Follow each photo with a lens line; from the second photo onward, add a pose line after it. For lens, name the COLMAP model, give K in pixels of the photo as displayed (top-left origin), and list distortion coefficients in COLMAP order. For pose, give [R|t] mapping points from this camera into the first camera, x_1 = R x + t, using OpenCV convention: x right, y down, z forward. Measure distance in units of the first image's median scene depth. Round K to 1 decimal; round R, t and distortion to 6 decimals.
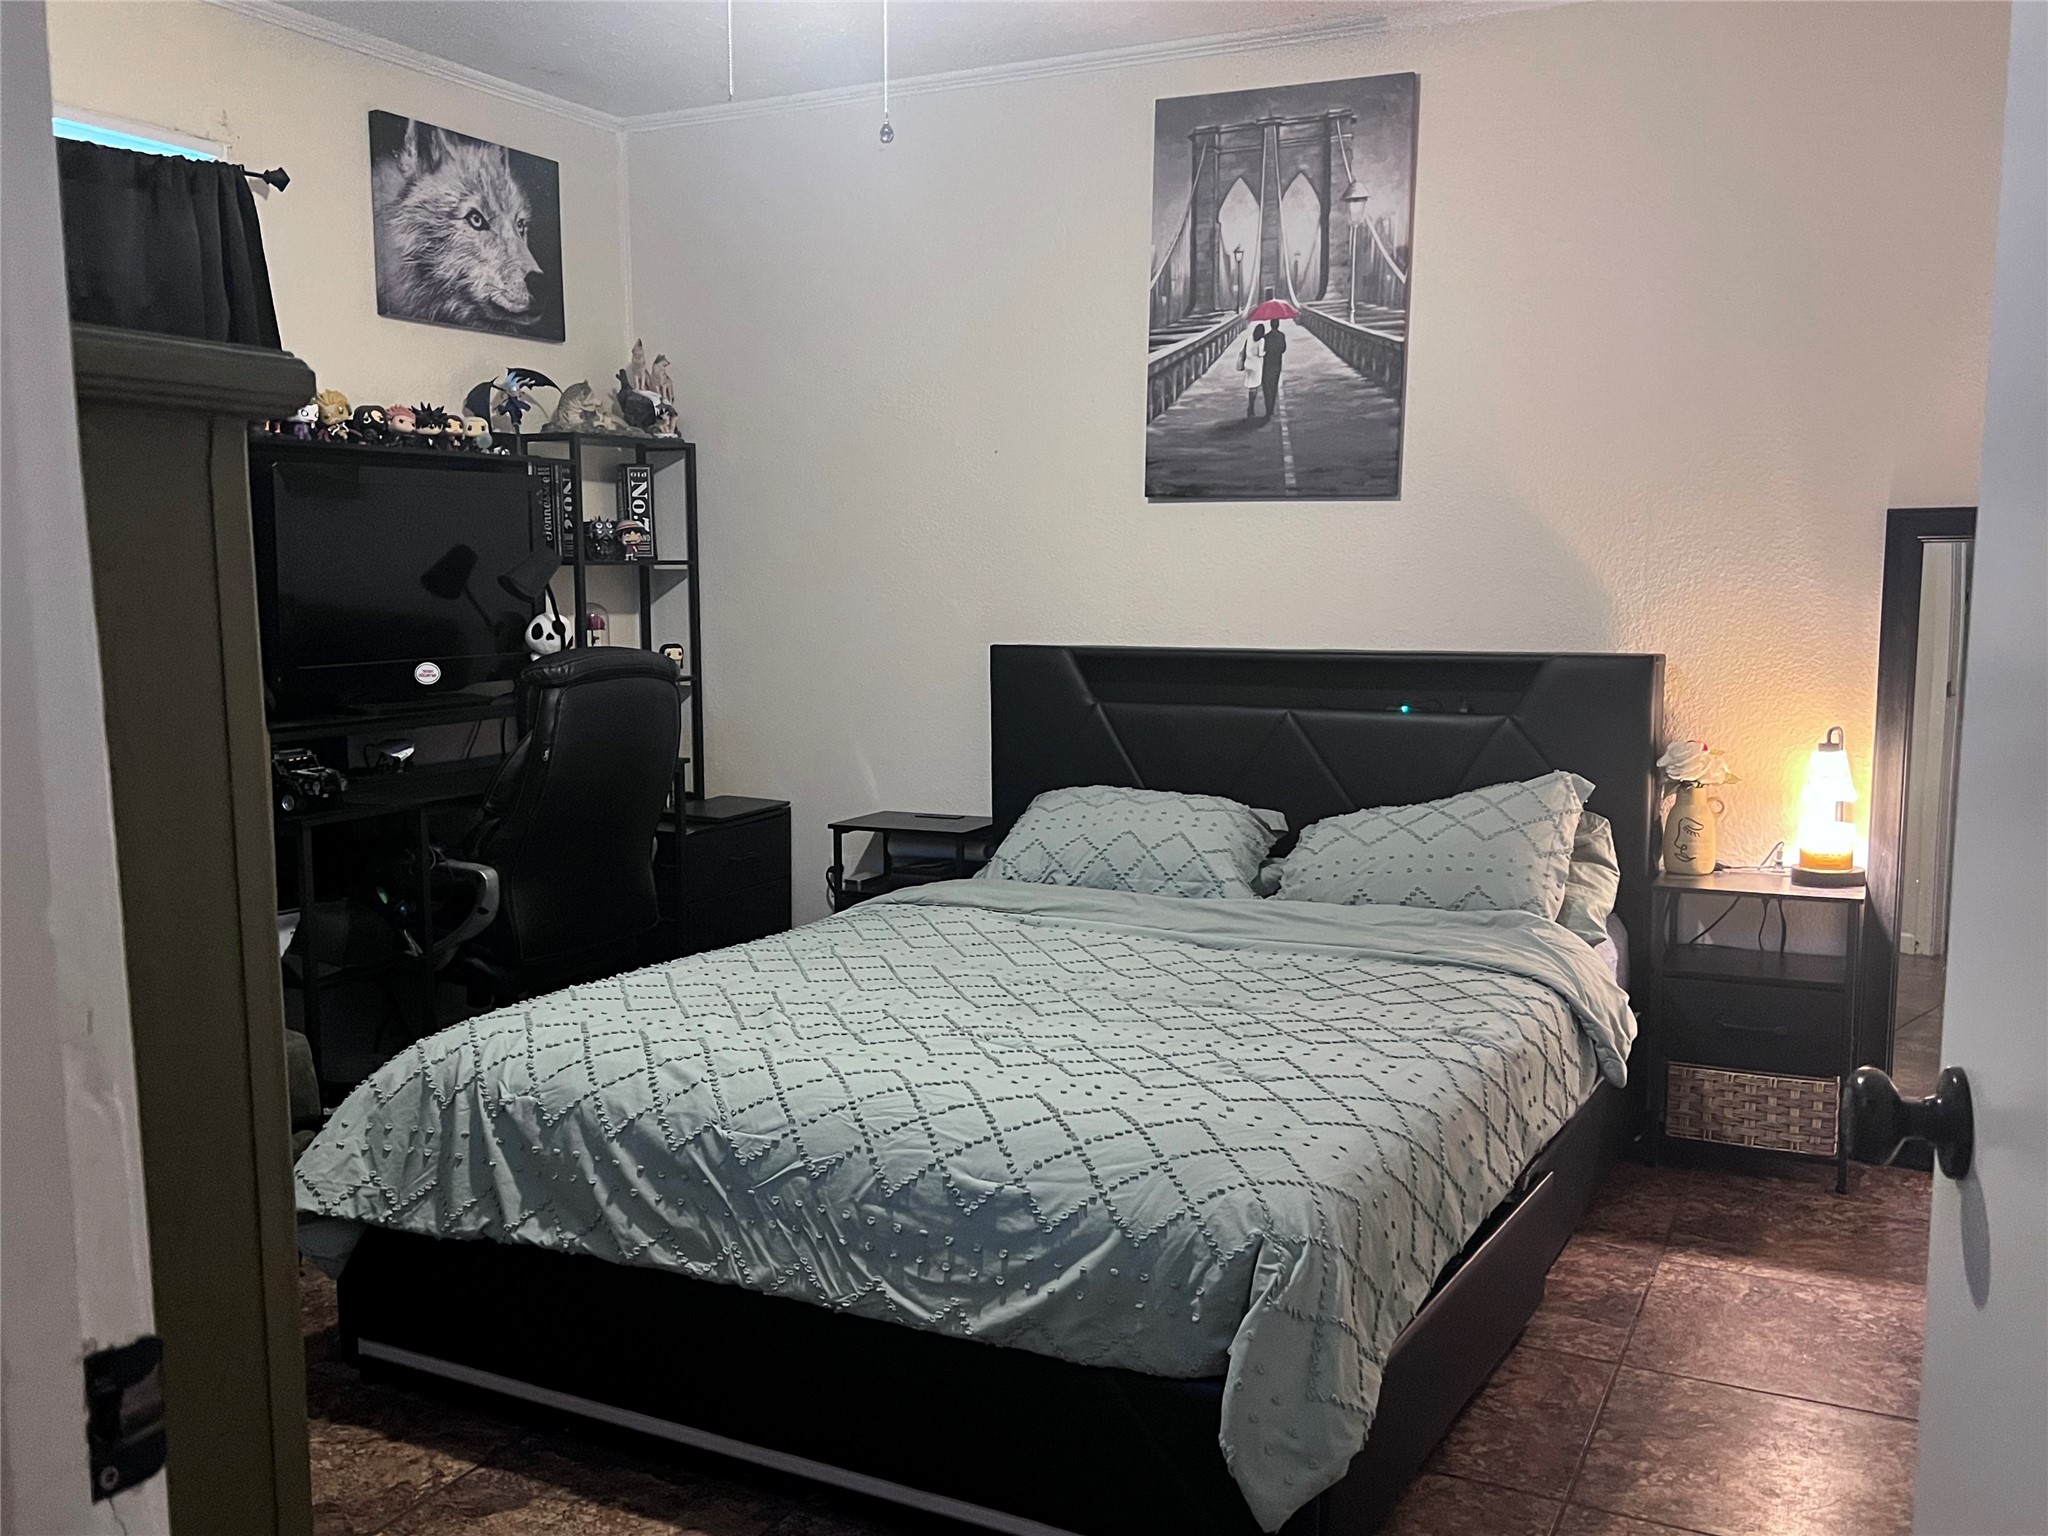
lens RADIAL K [[1772.4, 0, 1022.8], [0, 1772.4, 772.9], [0, 0, 1]] dist [0.036689, -0.033299]
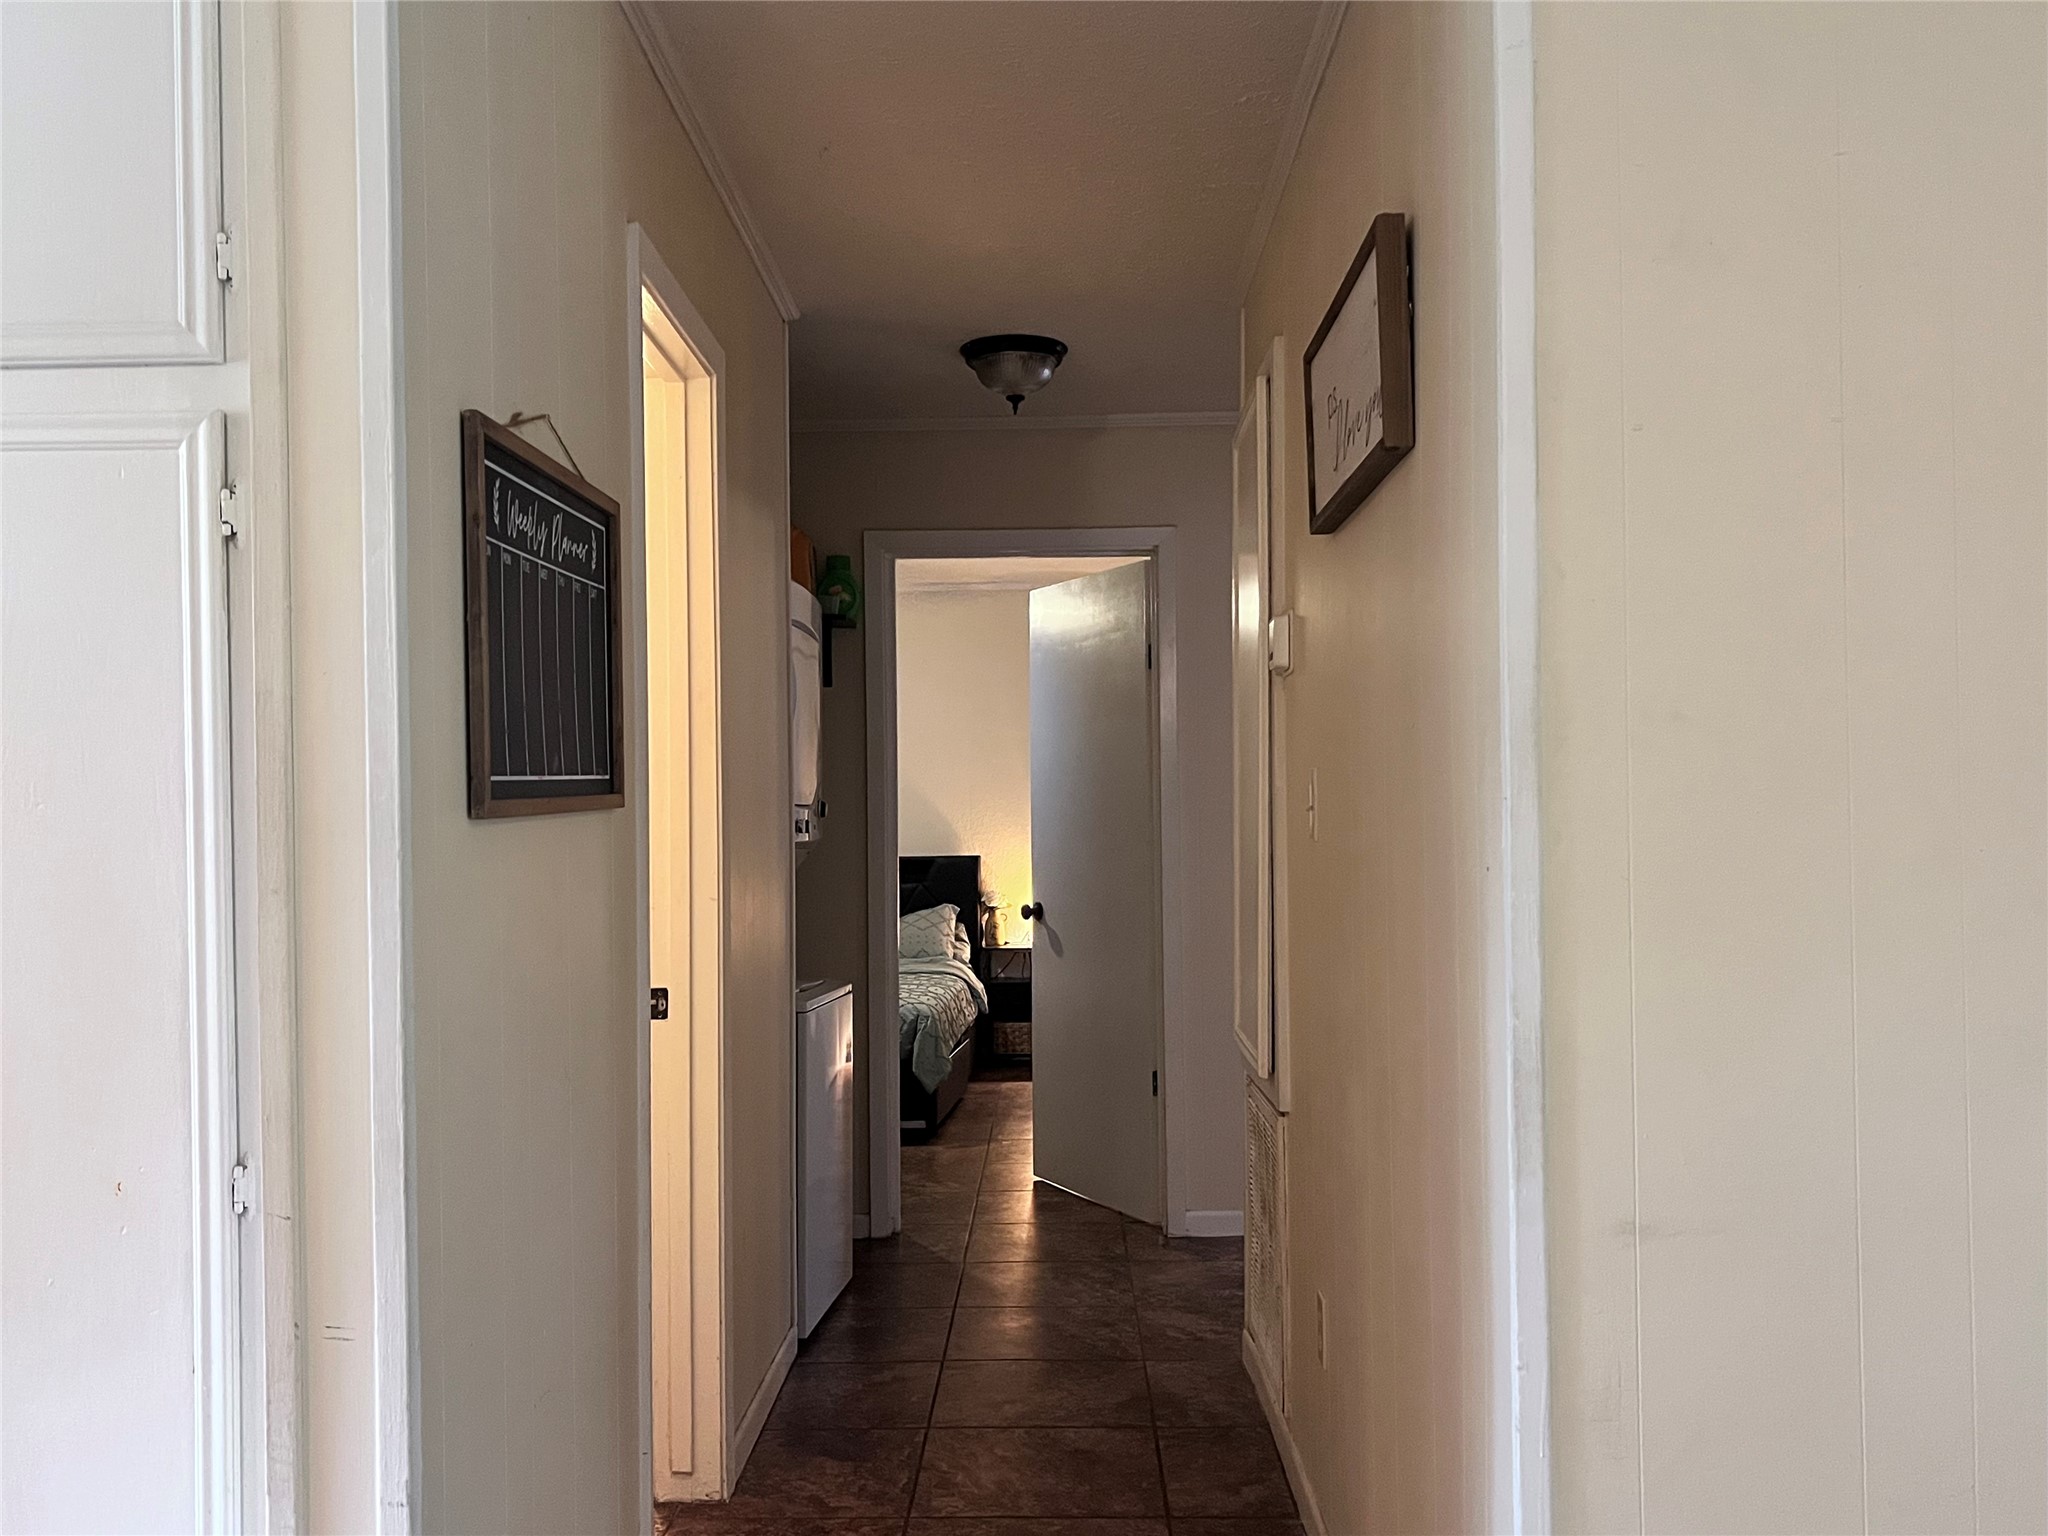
lens RADIAL K [[1772.4, 0, 1024.1], [0, 1772.4, 772.1], [0, 0, 1]] dist [0.036689, -0.033299]
pose [[0.901562, 0.001694, 0.432646, -0.654898], [0.061629, 0.989292, -0.132297, 0.149331], [-0.428238, 0.145938, 0.891804, -1.240170]]
